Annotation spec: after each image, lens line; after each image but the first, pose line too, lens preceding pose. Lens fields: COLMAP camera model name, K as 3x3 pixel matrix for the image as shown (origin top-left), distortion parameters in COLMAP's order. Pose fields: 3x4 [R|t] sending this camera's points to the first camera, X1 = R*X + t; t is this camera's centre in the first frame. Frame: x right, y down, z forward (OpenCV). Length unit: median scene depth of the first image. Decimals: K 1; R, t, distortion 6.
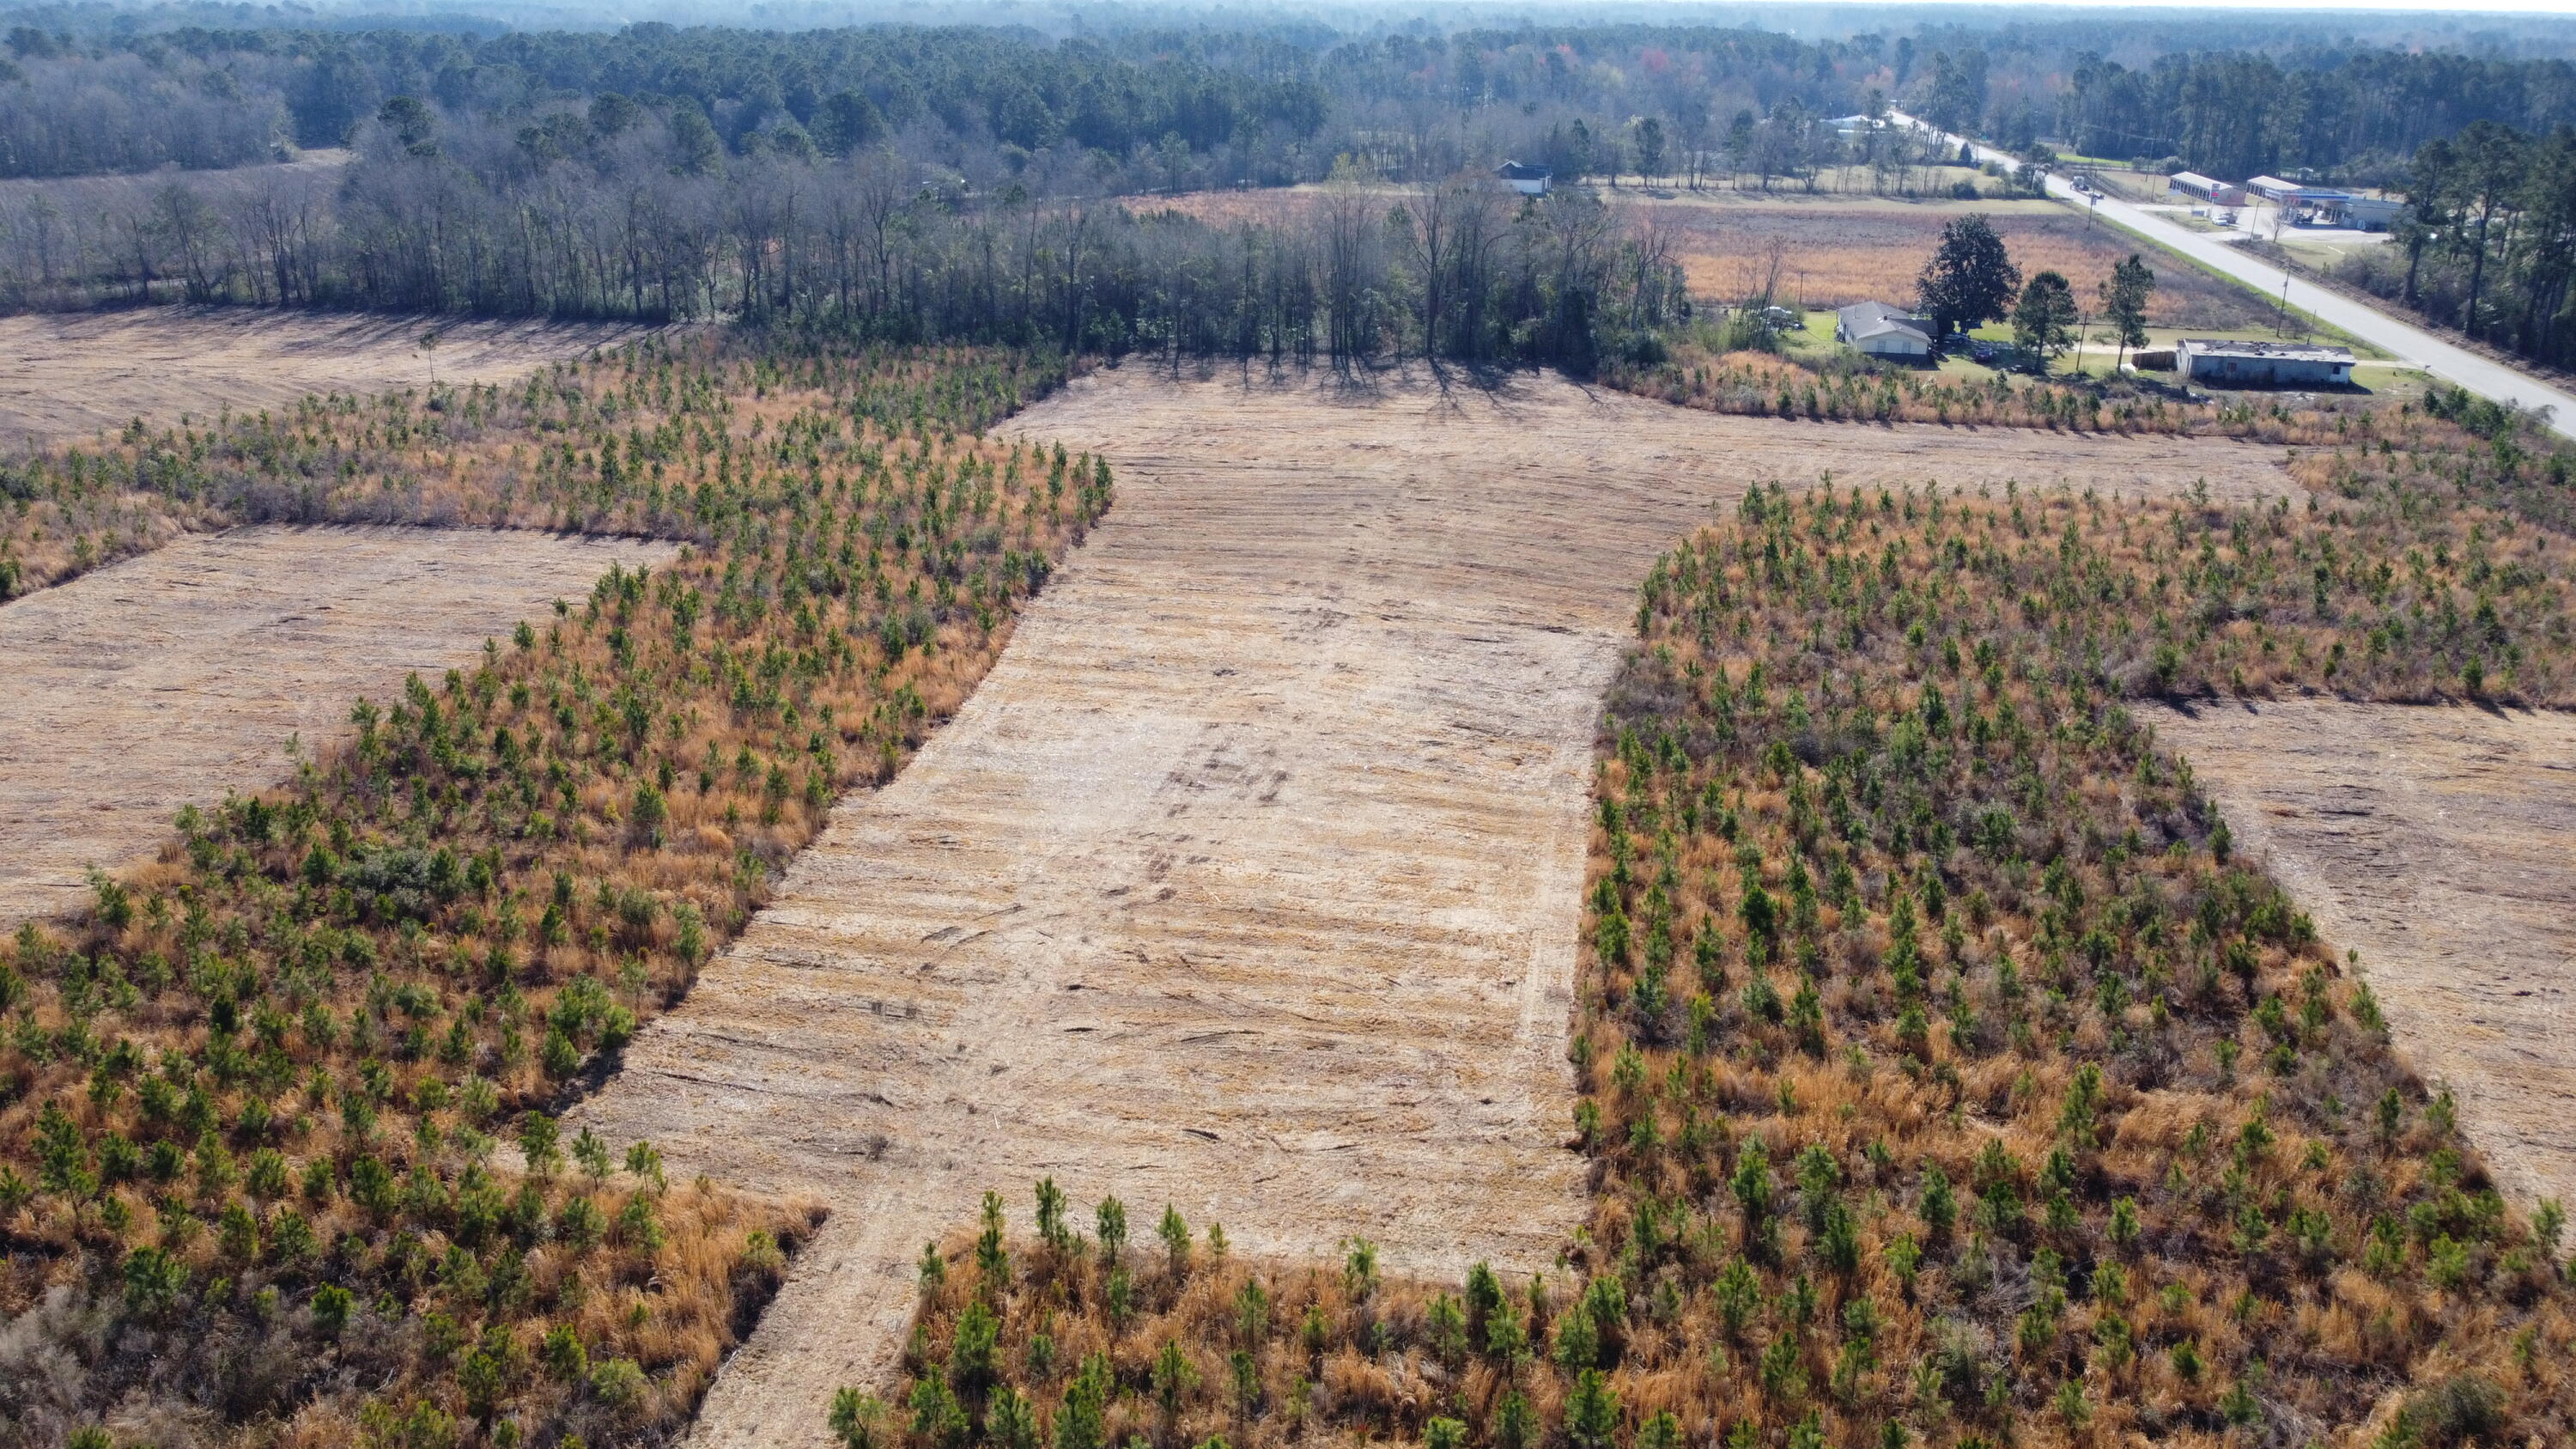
lens RADIAL K [[1941.1, 0, 1282.6], [0, 1941.1, 720.1], [0, 0, 1]] dist [-0.003610, -0.001640]
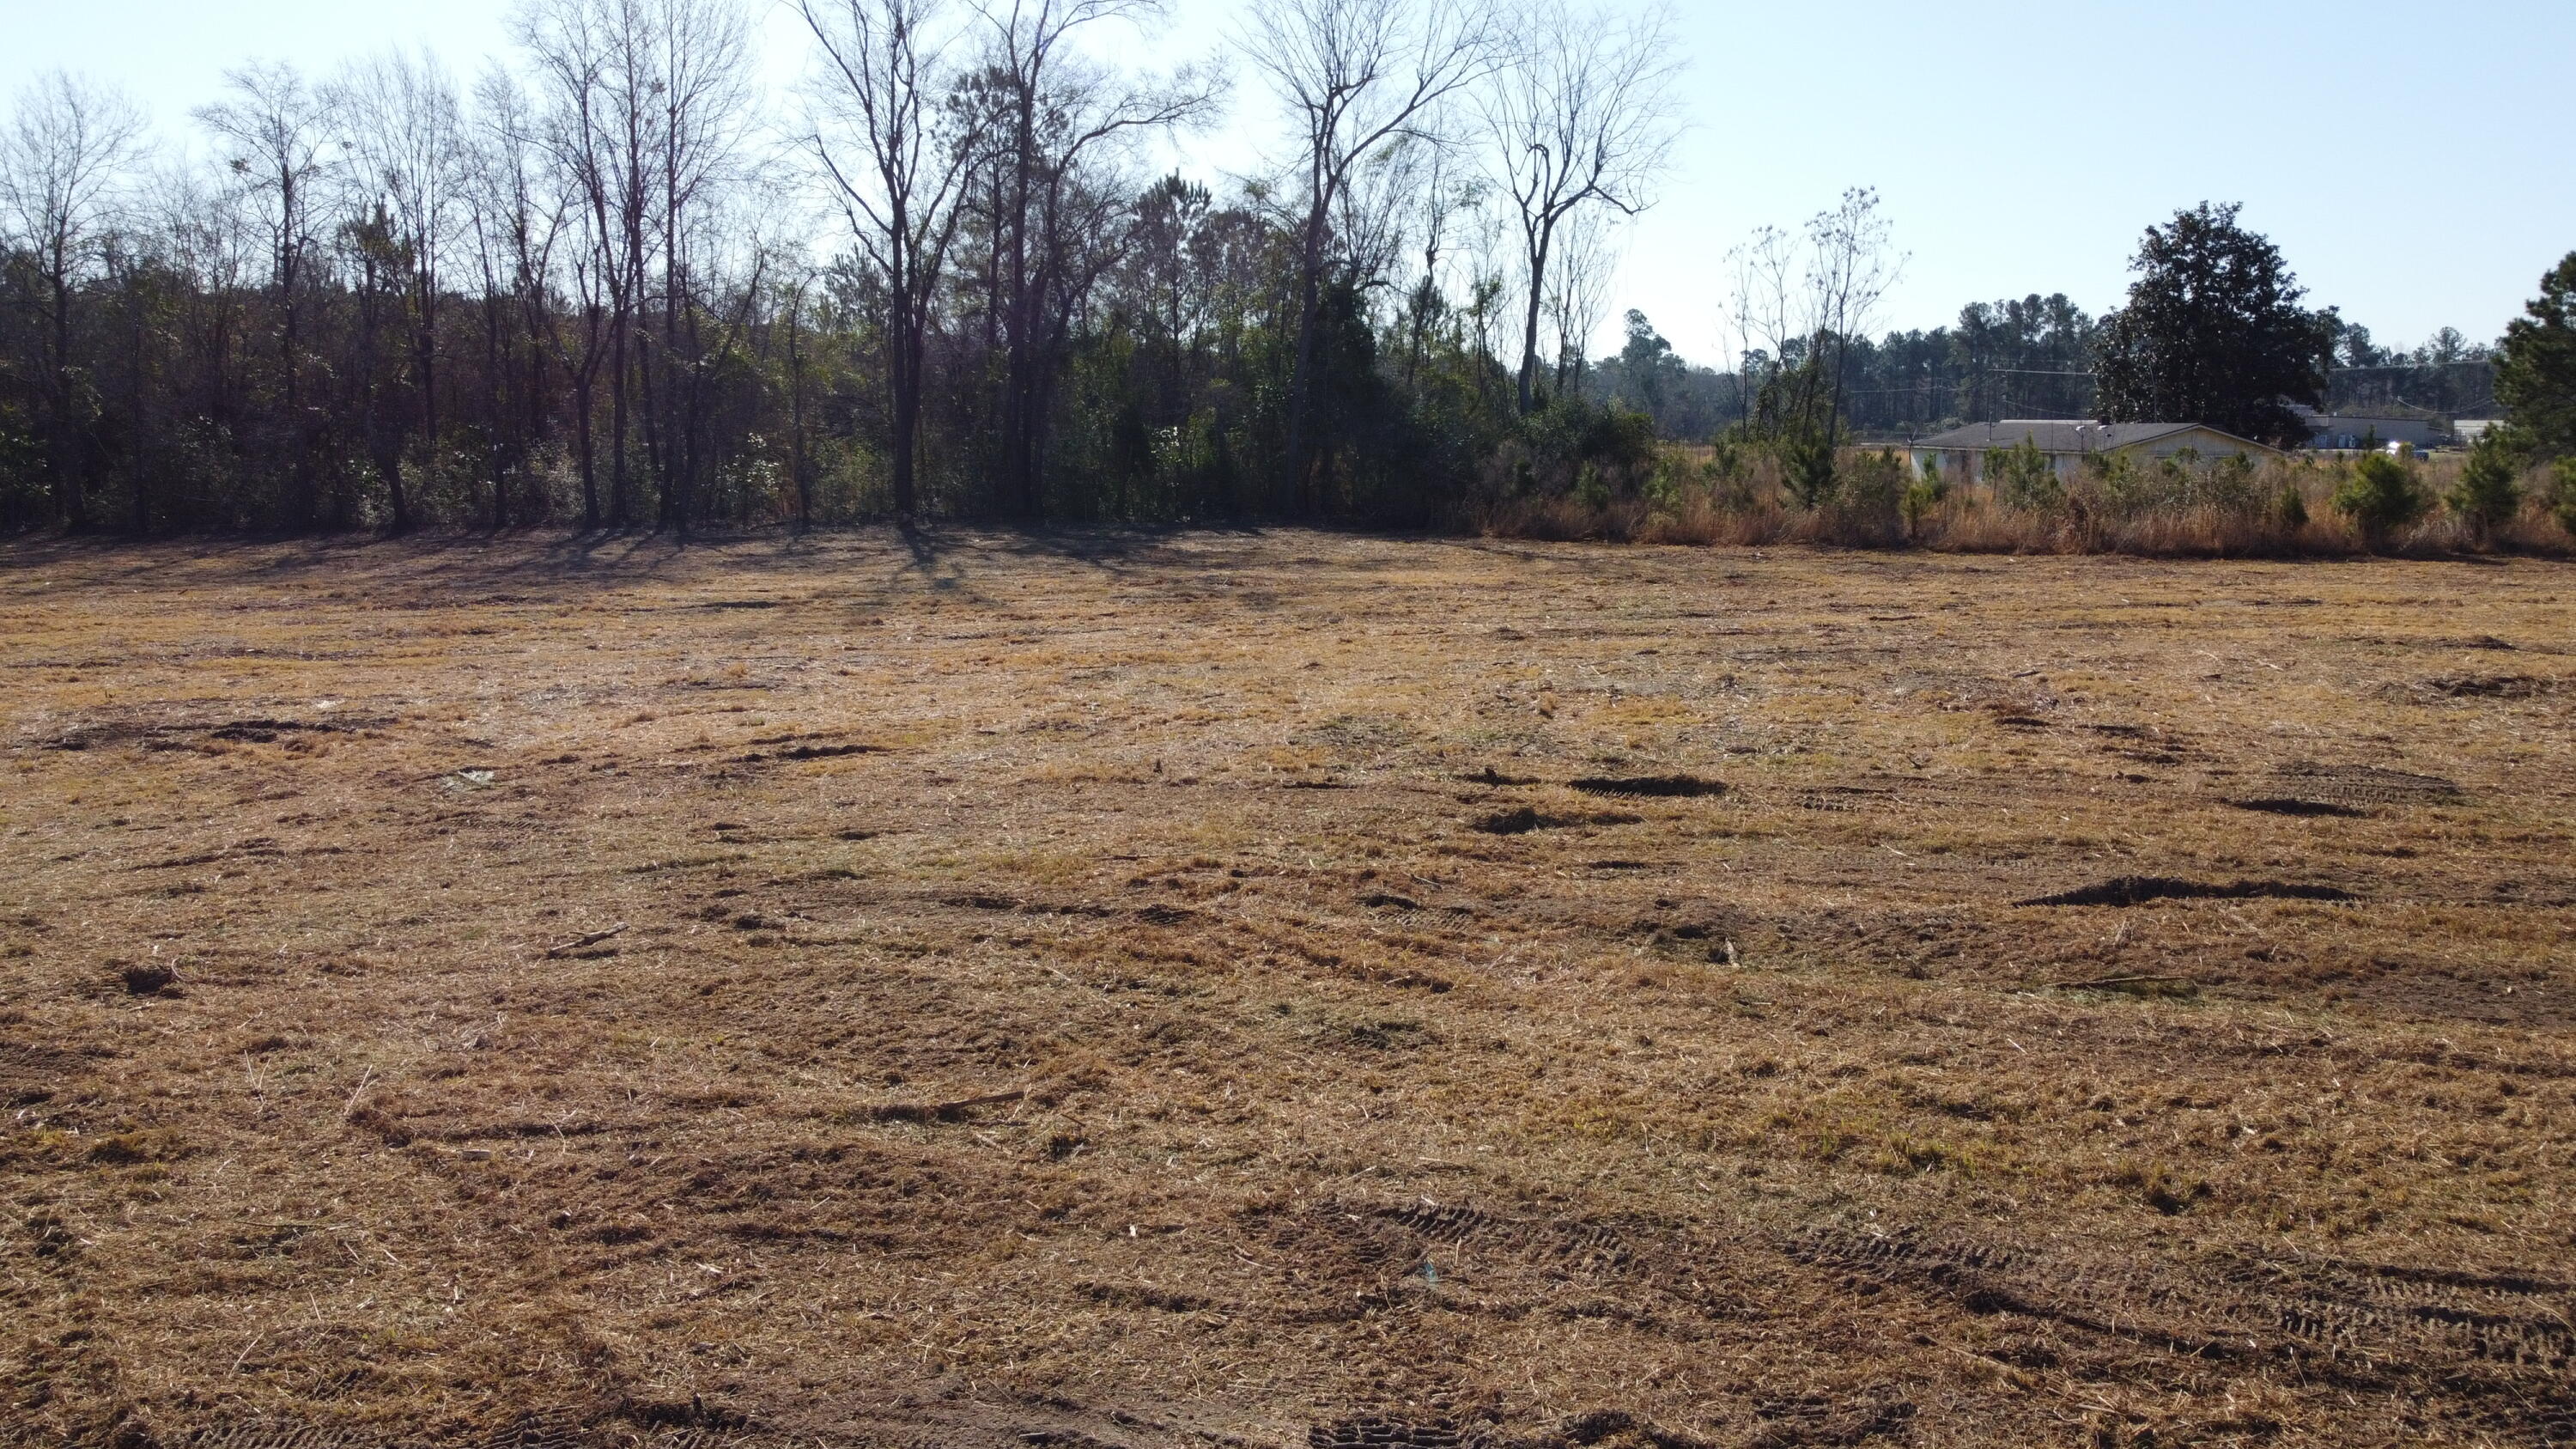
lens RADIAL K [[1941.1, 0, 1282.6], [0, 1941.1, 720.1], [0, 0, 1]] dist [-0.003610, -0.001640]
pose [[0.976617, -0.038209, 0.211565, 0.071041], [0.080281, 0.977709, -0.194013, -0.092392], [-0.199436, 0.206461, 0.957914, 0.721383]]
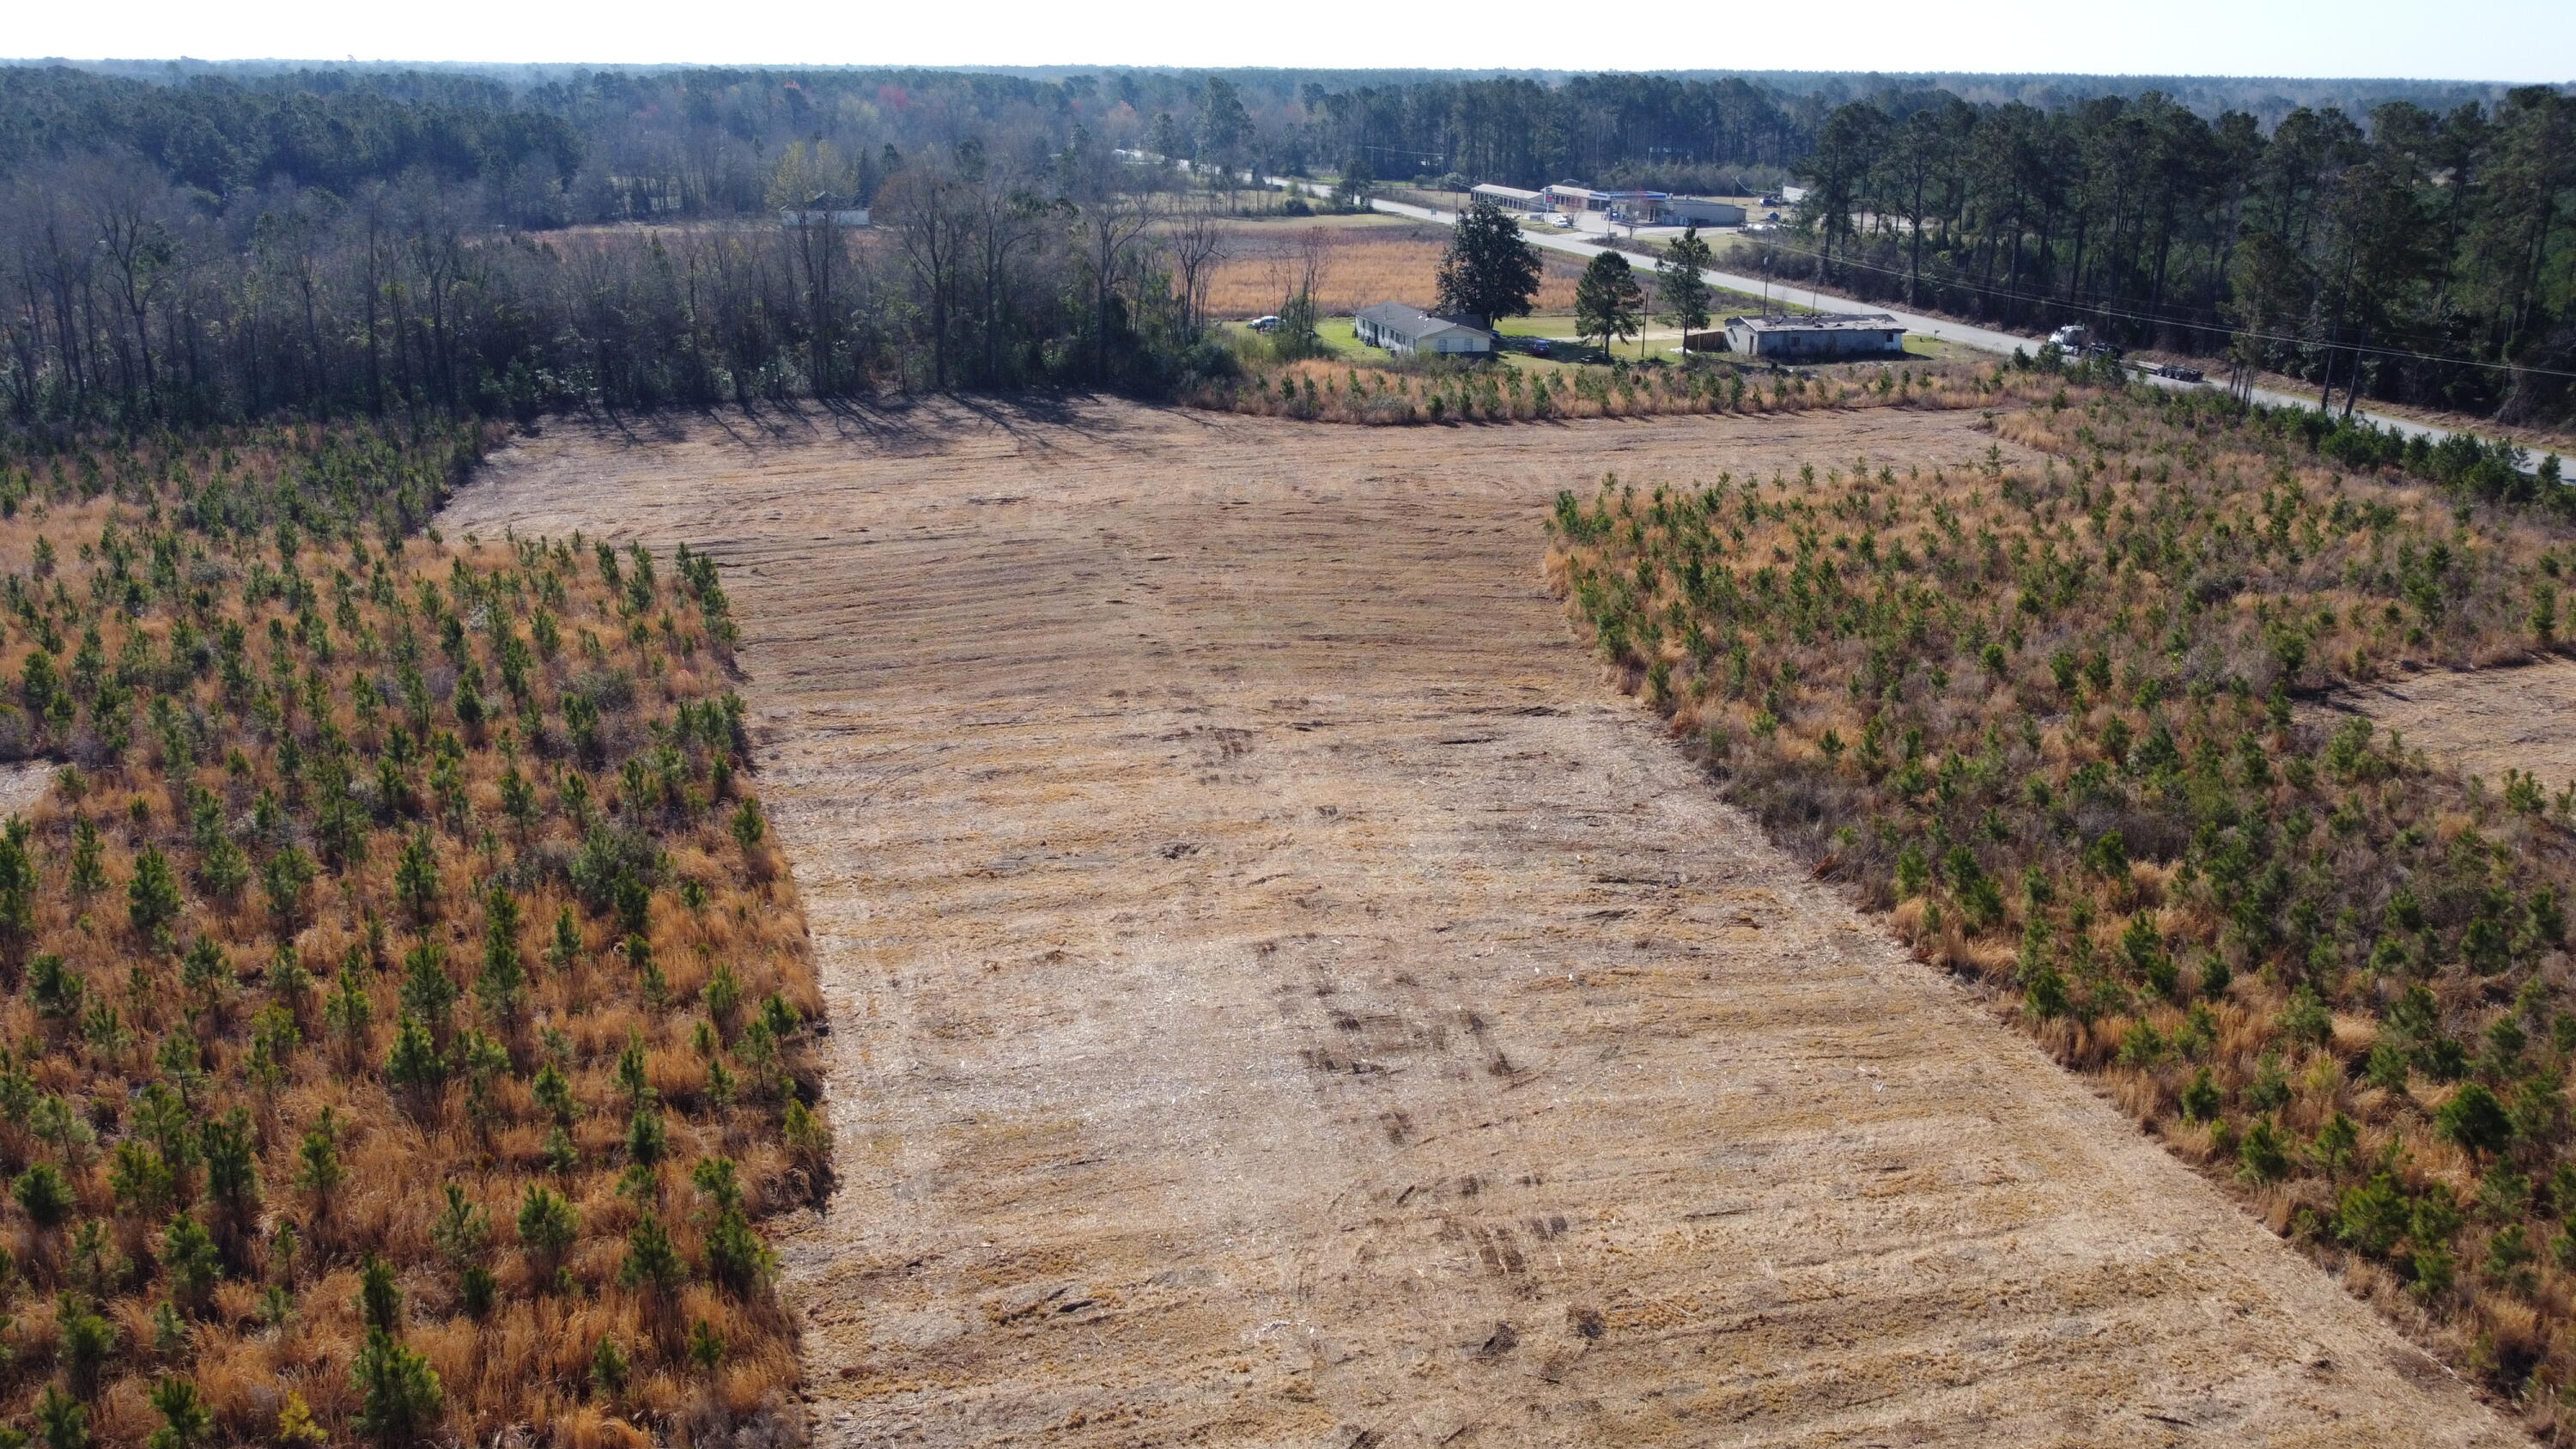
lens RADIAL K [[1941.1, 0, 1282.6], [0, 1941.1, 720.1], [0, 0, 1]] dist [-0.003610, -0.001640]
pose [[0.911679, -0.133985, 0.388446, -0.131113], [0.146426, 0.989219, -0.002452, -0.033216], [-0.383929, 0.059114, 0.921468, 0.230852]]
